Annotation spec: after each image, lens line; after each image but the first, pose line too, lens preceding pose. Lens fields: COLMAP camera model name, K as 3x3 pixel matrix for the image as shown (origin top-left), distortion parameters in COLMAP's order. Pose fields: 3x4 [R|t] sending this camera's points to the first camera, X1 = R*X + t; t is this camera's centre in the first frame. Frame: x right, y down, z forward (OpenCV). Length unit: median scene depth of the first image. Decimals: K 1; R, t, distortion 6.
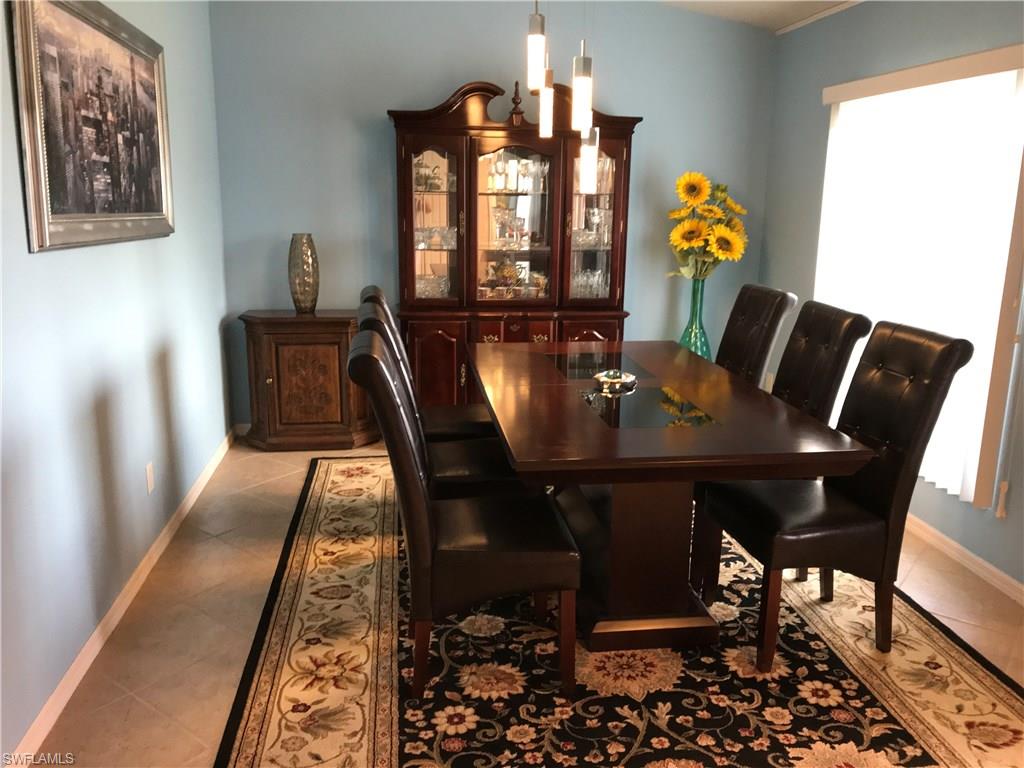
lens RADIAL K [[841.7, 0, 512.0], [0, 841.7, 384.0], [0, 0, 1]] dist [0.030610, -0.004475]
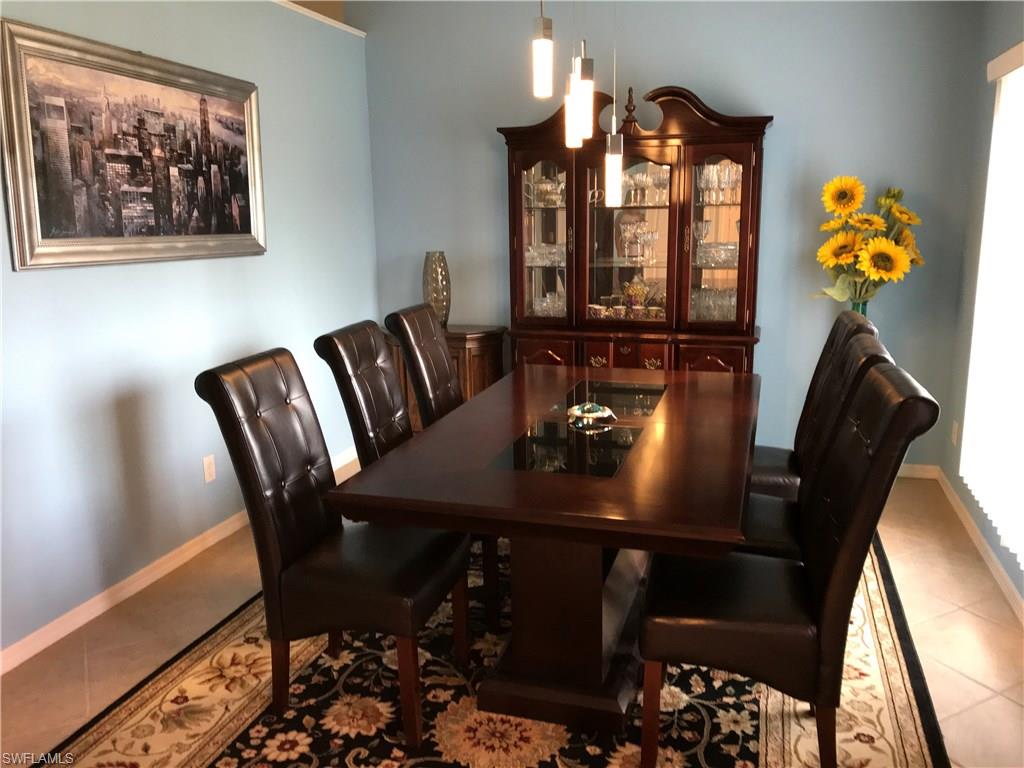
lens RADIAL K [[841.7, 0, 512.0], [0, 841.7, 384.0], [0, 0, 1]] dist [0.030610, -0.004475]
pose [[0.904199, 0.062909, -0.422454, 0.448634], [-0.069246, 0.997600, 0.000346, -0.033842], [0.421462, 0.028940, 0.906384, 0.162125]]
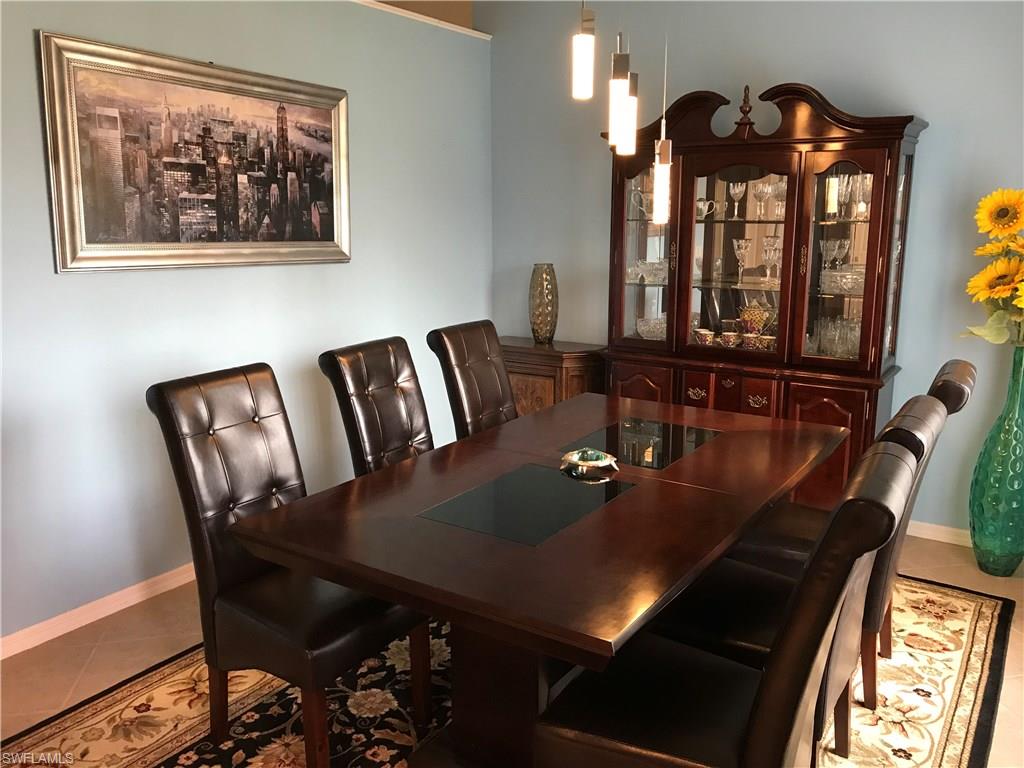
lens RADIAL K [[845.1, 0, 514.2], [0, 845.1, 383.7], [0, 0, 1]] dist [0.025584, 0.002402]
pose [[0.747354, 0.123508, -0.652846, 0.607222], [-0.141474, 0.989620, 0.025267, -0.091620], [0.649190, 0.073477, 0.757069, 0.377201]]
